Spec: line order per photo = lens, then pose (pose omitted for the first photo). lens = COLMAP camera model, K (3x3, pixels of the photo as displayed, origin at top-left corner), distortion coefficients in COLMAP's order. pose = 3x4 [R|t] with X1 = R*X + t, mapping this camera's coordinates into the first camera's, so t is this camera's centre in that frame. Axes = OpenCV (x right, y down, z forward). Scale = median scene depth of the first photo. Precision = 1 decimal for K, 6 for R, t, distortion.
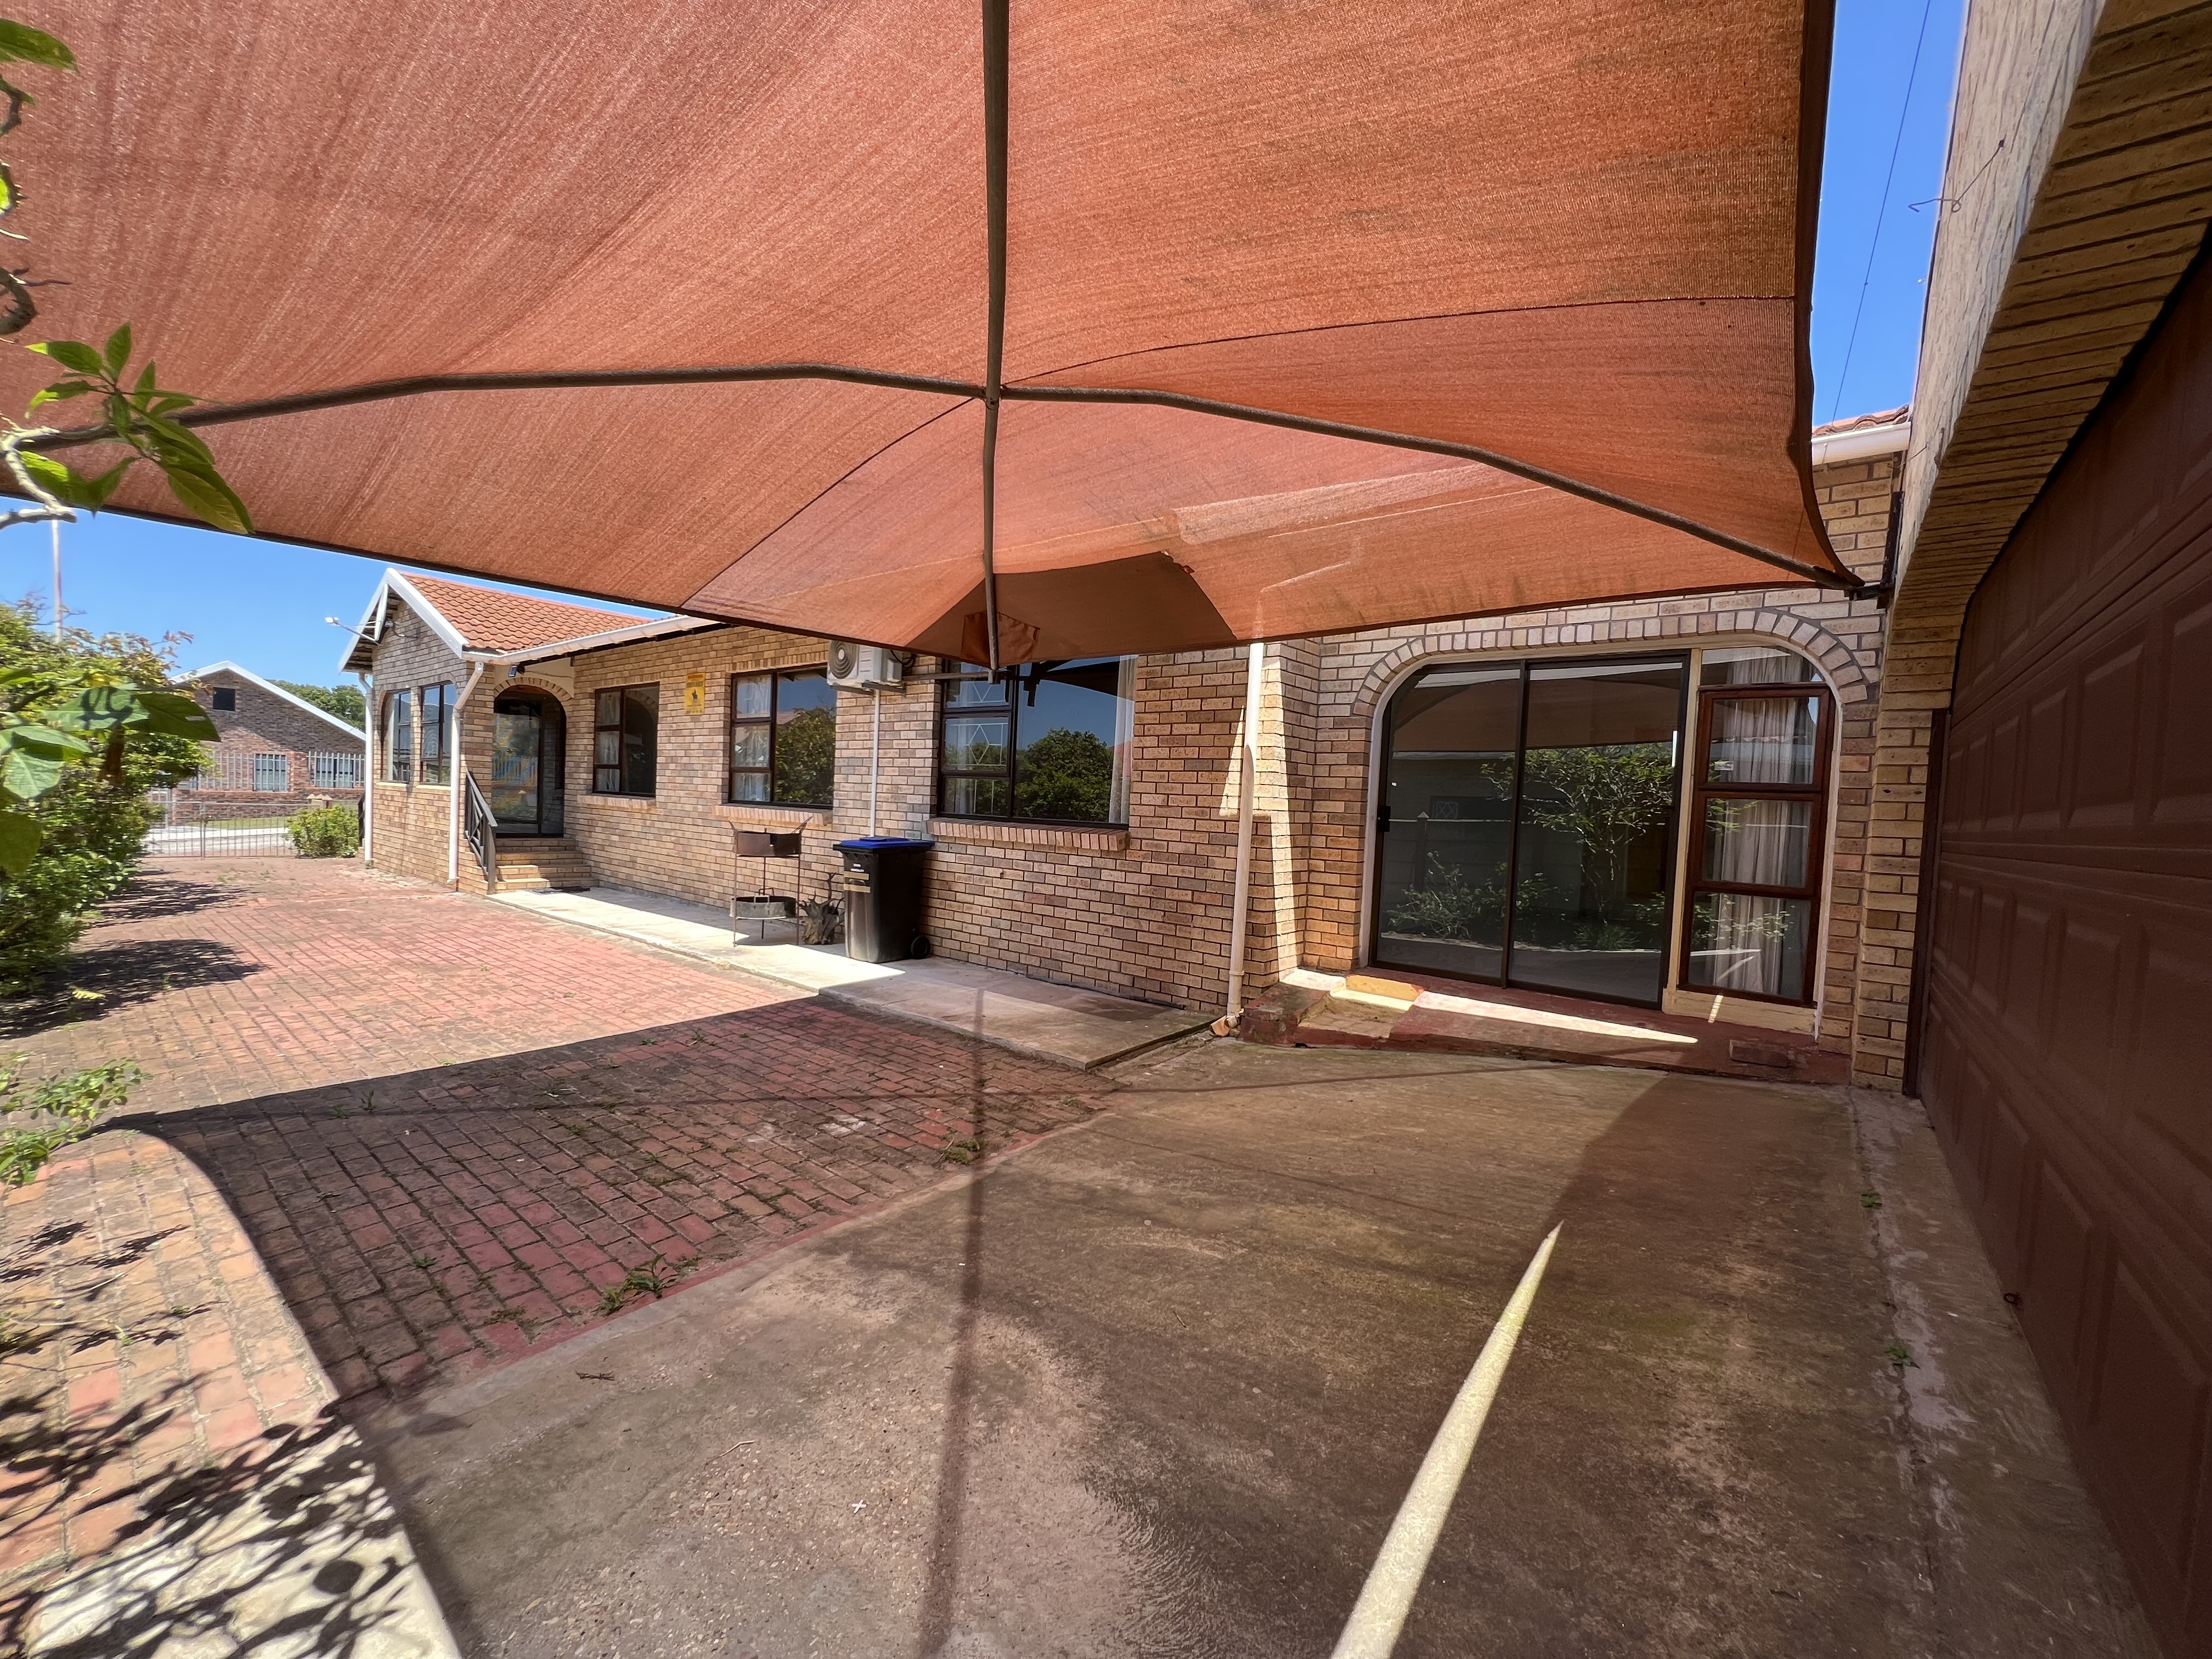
lens RADIAL K [[877.9, 0, 1115.6], [0, 877.9, 841.6], [0, 0, 1]] dist [-0.005075, 0.000683]
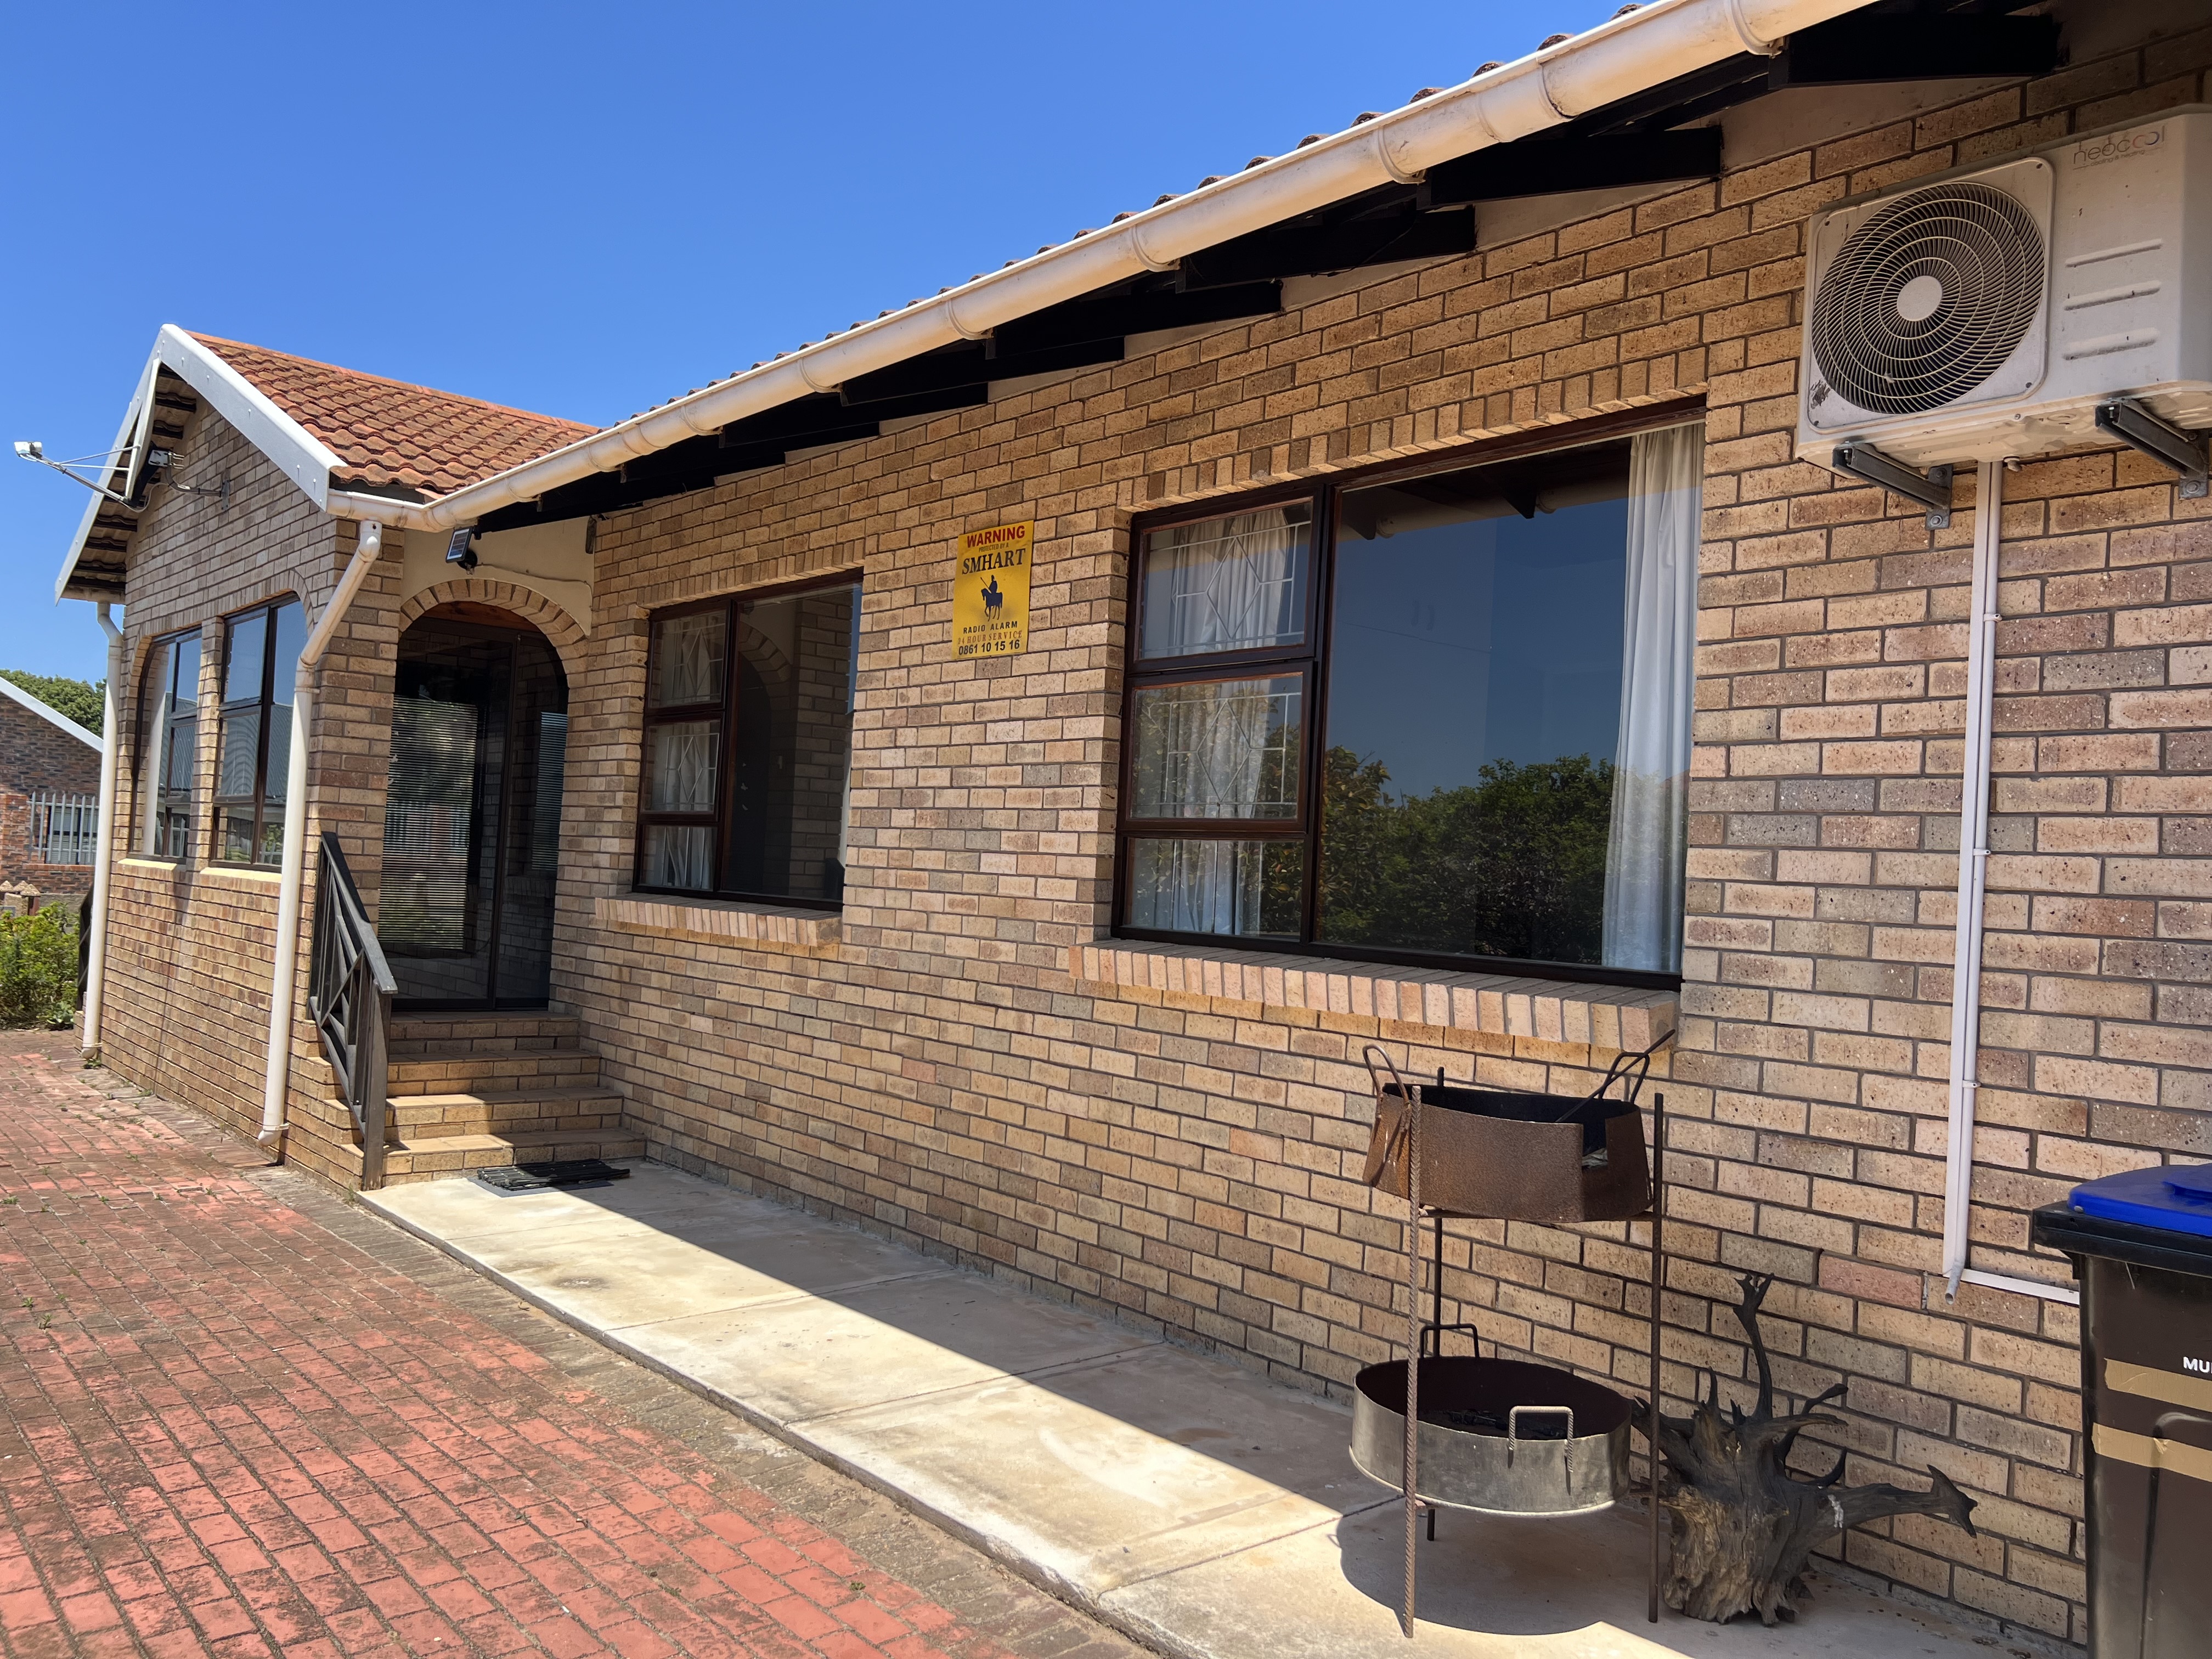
lens RADIAL K [[1648.6, 0, 1126.5], [0, 1648.6, 841.4], [0, 0, 1]] dist [0.045388, -0.048471]
pose [[0.984337, 0.001017, -0.176292, -0.294461], [-0.014069, 0.997247, -0.072804, -0.031547], [0.175732, 0.074144, 0.981642, 0.386178]]
